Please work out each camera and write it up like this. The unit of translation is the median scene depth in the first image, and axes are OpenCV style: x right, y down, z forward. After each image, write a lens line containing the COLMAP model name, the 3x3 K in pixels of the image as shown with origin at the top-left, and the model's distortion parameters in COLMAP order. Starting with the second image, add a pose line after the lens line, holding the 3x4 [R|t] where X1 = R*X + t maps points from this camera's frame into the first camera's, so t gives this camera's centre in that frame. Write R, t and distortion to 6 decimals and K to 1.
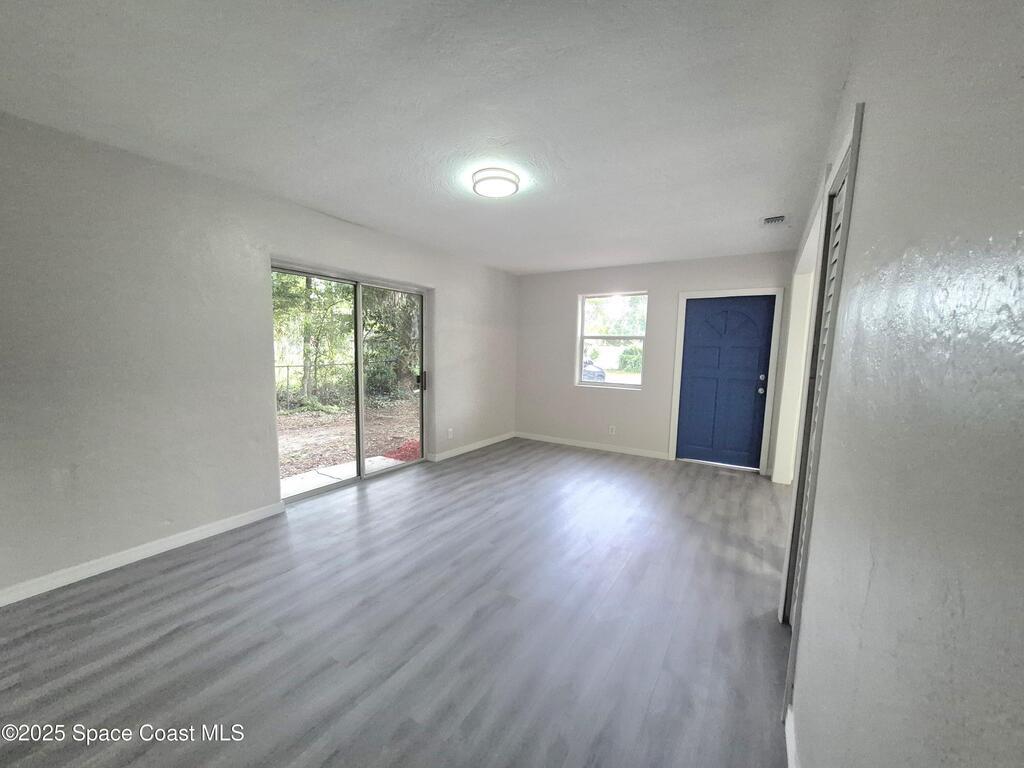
lens RADIAL K [[401.0, 0, 508.8], [0, 401.0, 393.2], [0, 0, 1]] dist [-0.000847, -0.000206]
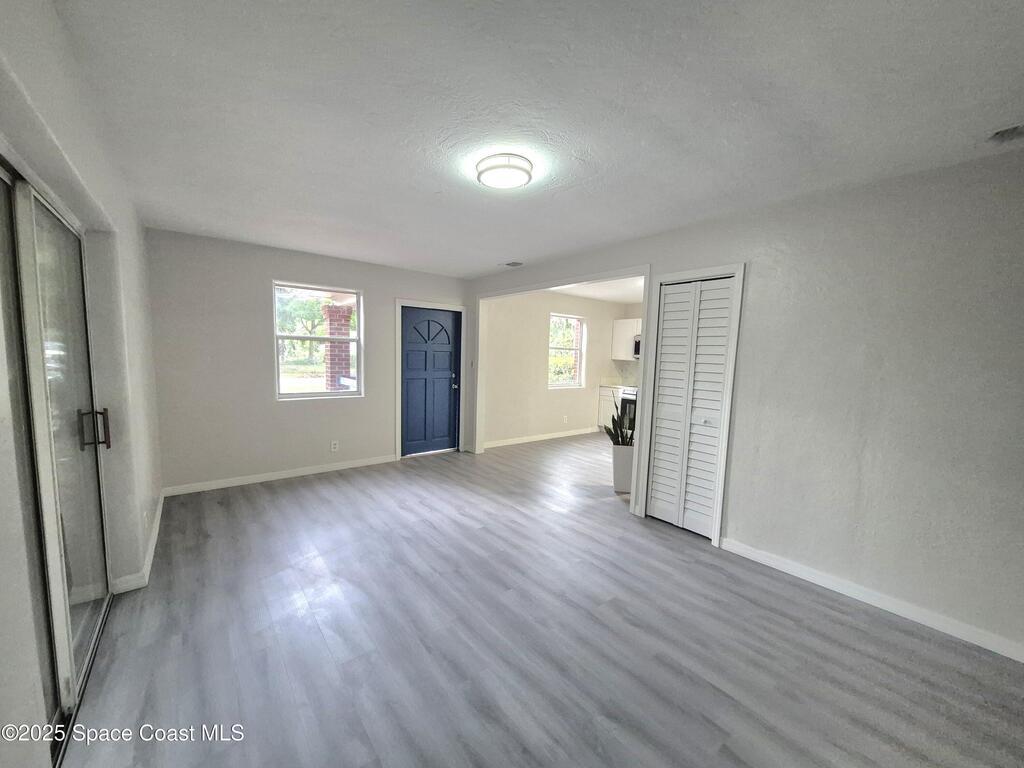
lens RADIAL K [[397.4, 0, 509.2], [0, 397.4, 394.0], [0, 0, 1]] dist [0.001259, -0.000207]
pose [[0.335965, -0.106785, 0.935801, -0.512401], [0.080924, 0.993151, 0.084276, -0.077327], [-0.938392, 0.047415, 0.342306, 0.429838]]
